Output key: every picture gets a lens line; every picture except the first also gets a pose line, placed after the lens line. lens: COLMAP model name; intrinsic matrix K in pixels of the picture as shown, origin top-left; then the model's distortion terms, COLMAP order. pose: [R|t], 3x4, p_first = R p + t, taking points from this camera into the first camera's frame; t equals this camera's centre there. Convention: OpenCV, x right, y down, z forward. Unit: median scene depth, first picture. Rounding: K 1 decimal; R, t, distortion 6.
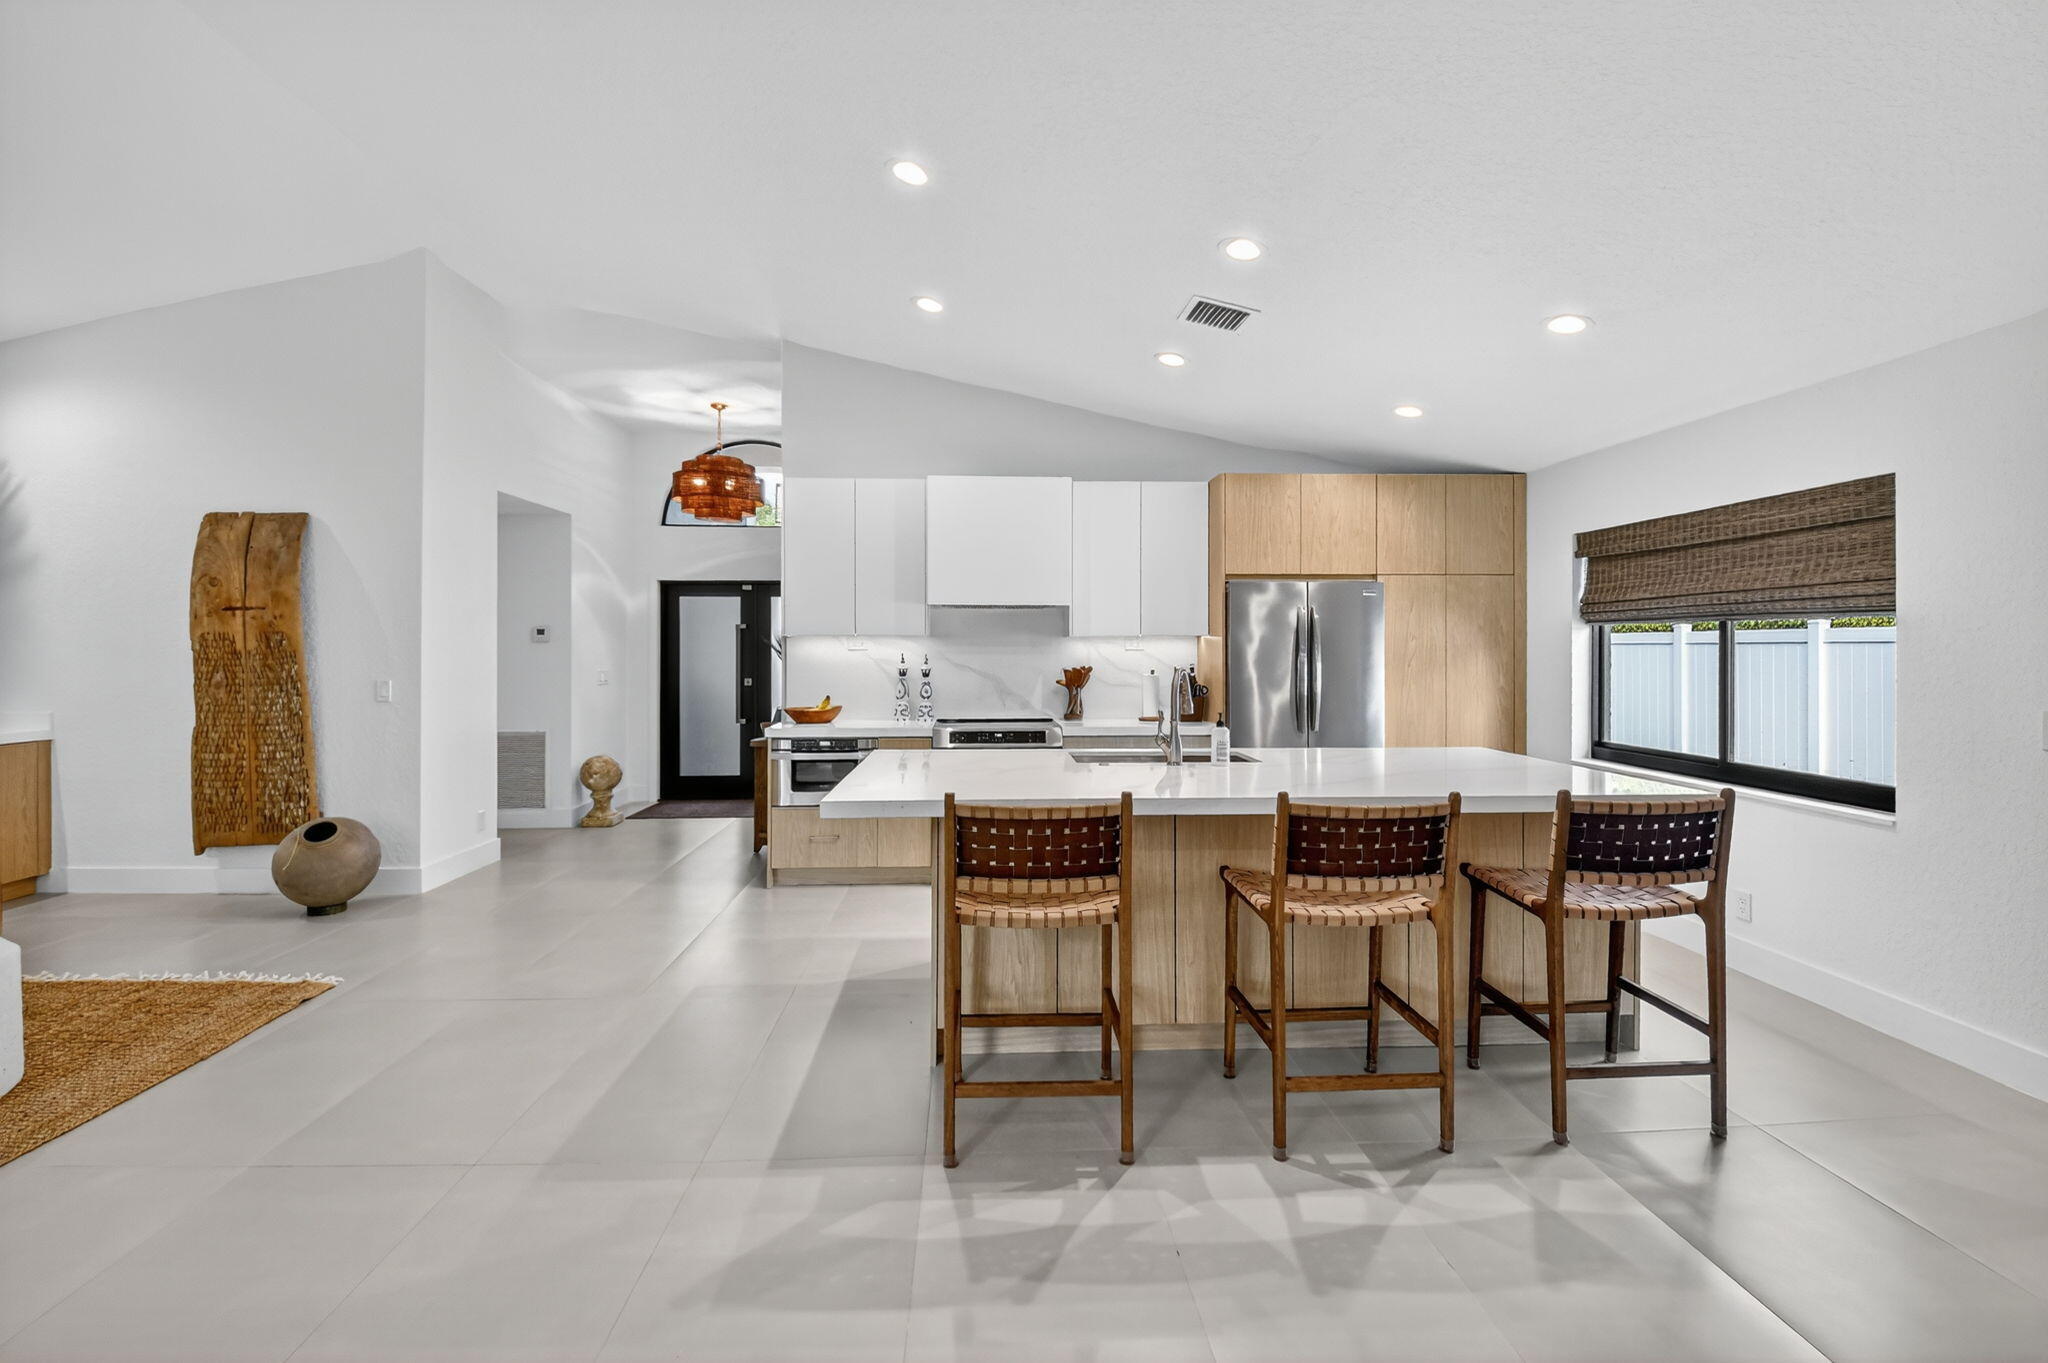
lens RADIAL K [[919.4, 0, 1038.1], [0, 919.4, 648.1], [0, 0, 1]] dist [0.022930, -0.027169]
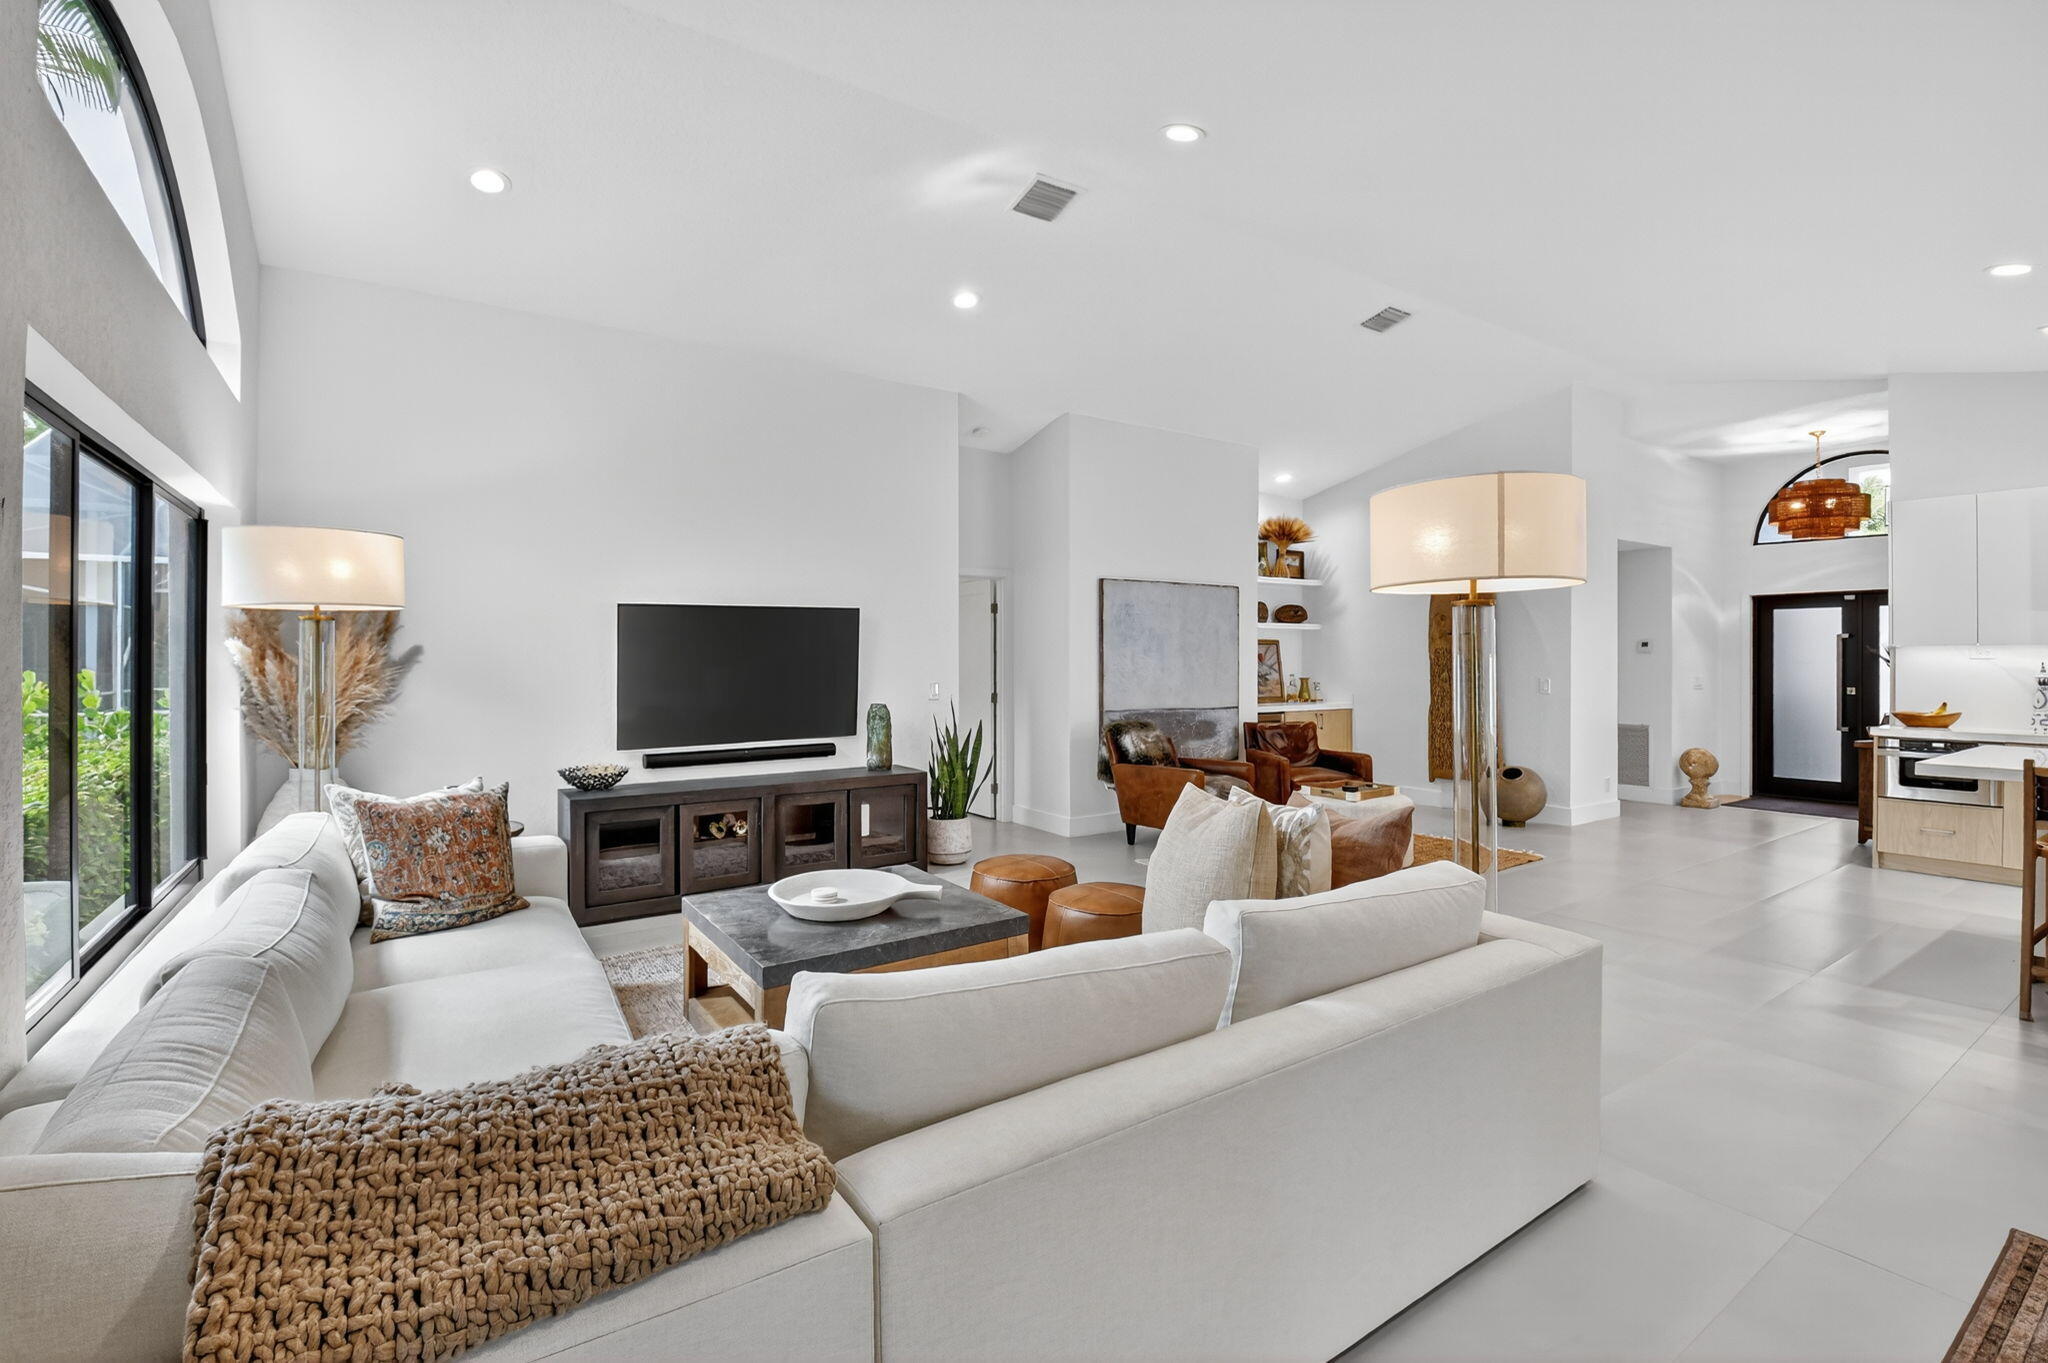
lens RADIAL K [[919.9, 0, 1024.0], [0, 919.9, 662.1], [0, 0, 1]] dist [0.002144, -0.019445]
pose [[0.504477, 0.000988, -0.863424, 0.147686], [0.001047, 0.999998, 0.001756, 0.003539], [0.863424, -0.001790, 0.504475, -0.480312]]
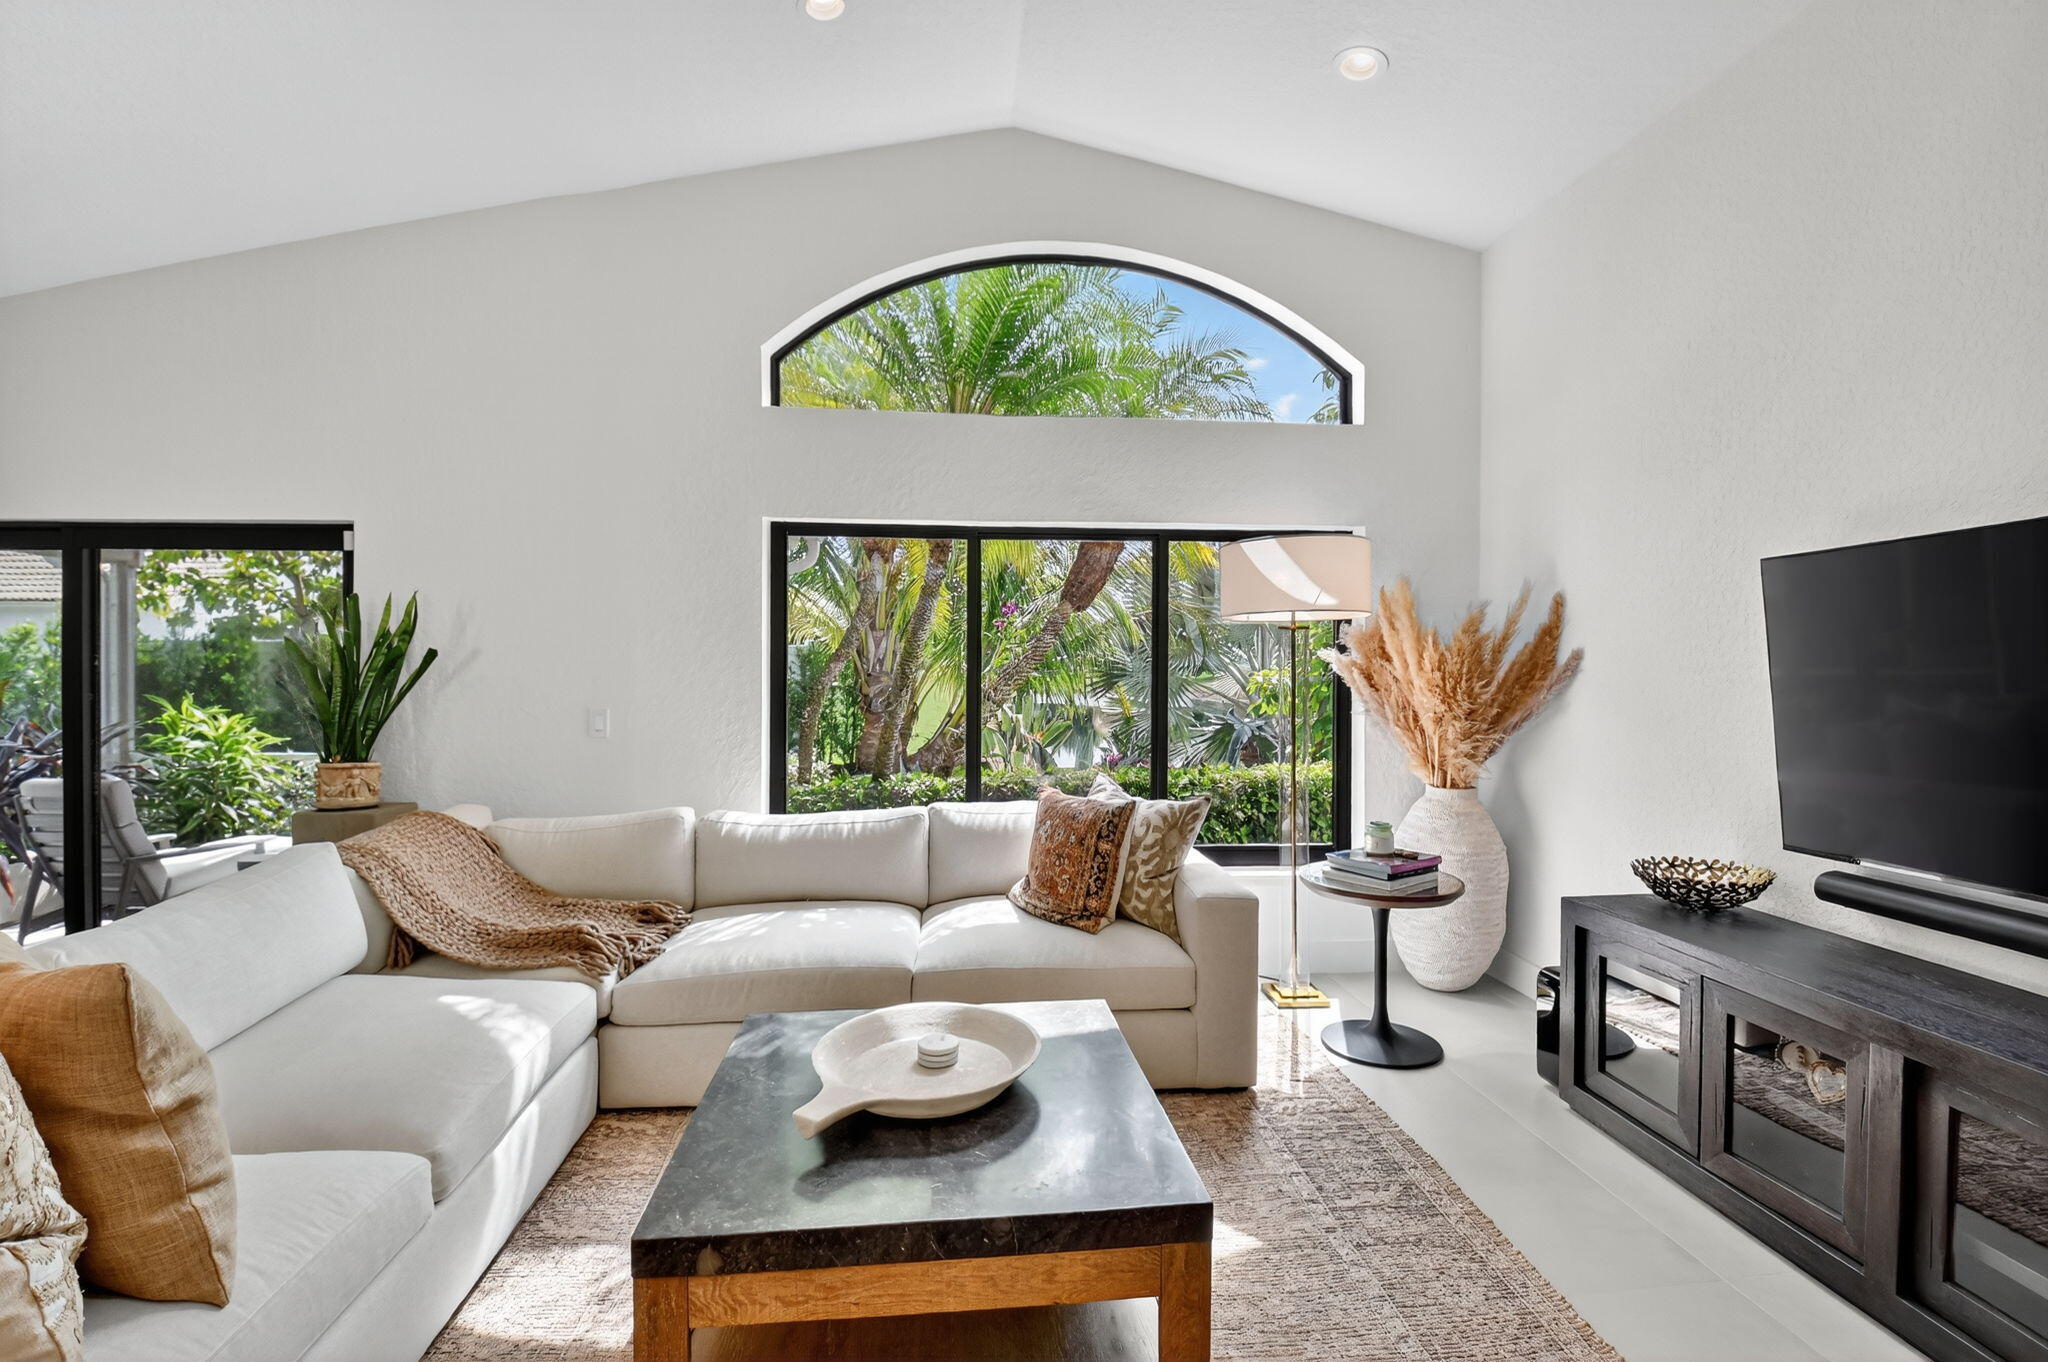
lens RADIAL K [[913.6, 0, 1015.6], [0, 913.6, 671.7], [0, 0, 1]] dist [0.001239, -0.019583]
pose [[-0.999567, -0.002811, -0.029298, -0.527736], [-0.003020, 0.999970, 0.007103, 0.001653], [0.029277, 0.007188, -0.999545, 0.148920]]
